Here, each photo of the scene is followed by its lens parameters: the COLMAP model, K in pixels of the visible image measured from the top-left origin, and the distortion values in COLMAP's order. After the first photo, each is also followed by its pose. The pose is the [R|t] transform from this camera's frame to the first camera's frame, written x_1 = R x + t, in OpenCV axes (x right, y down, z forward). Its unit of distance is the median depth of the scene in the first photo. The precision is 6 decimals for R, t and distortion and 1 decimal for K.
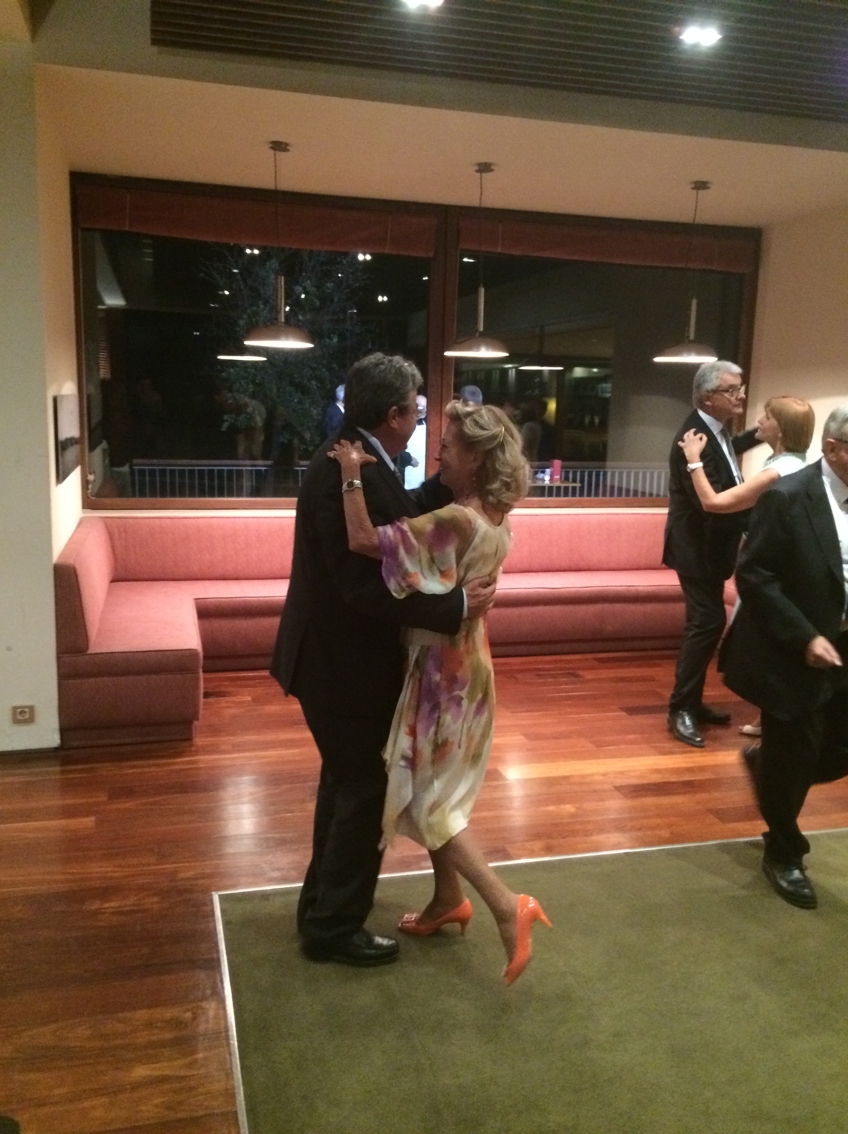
lens RADIAL K [[953.3, 0, 423.4], [0, 953.3, 568.3], [0, 0, 1]] dist [0.055331, -0.049137]
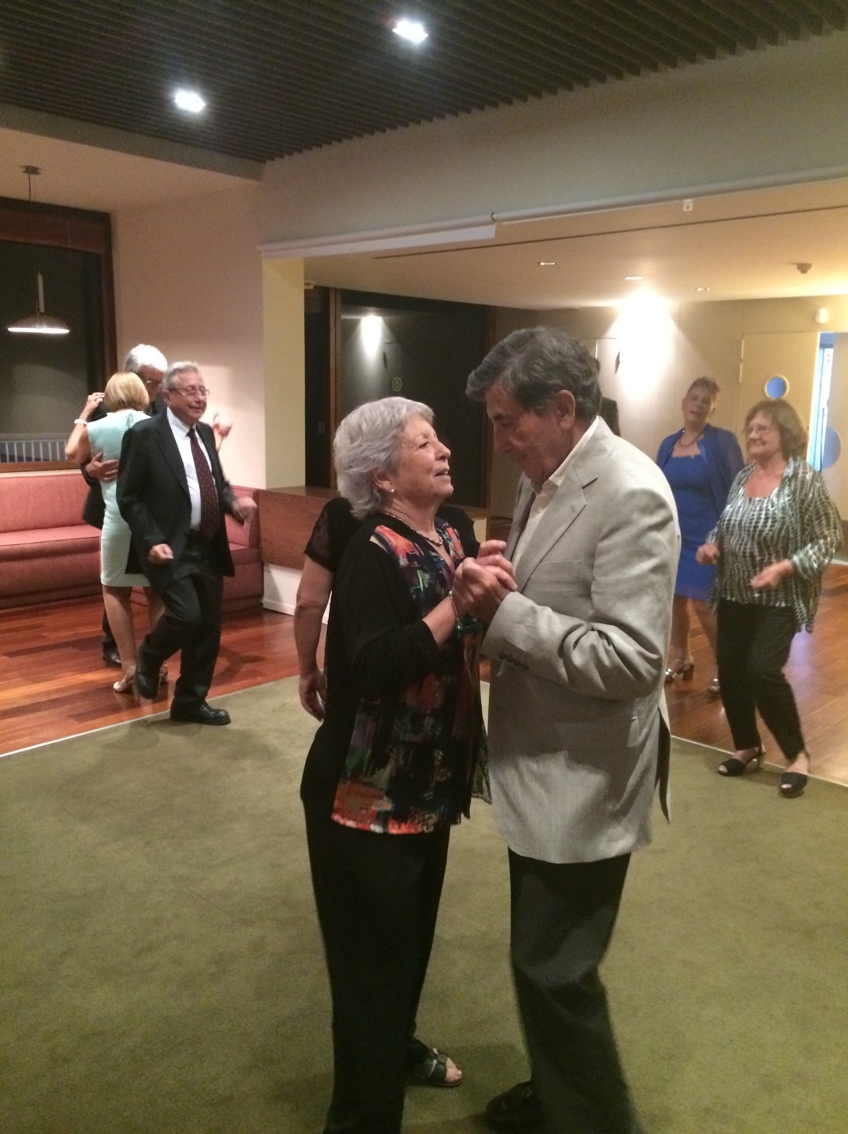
lens RADIAL K [[953.3, 0, 425.6], [0, 953.3, 563.2], [0, 0, 1]] dist [0.055331, -0.049137]
pose [[0.848254, -0.109944, 0.518052, 0.051797], [0.098951, 0.993890, 0.048907, 0.033871], [-0.520263, 0.009776, 0.853950, -0.155281]]
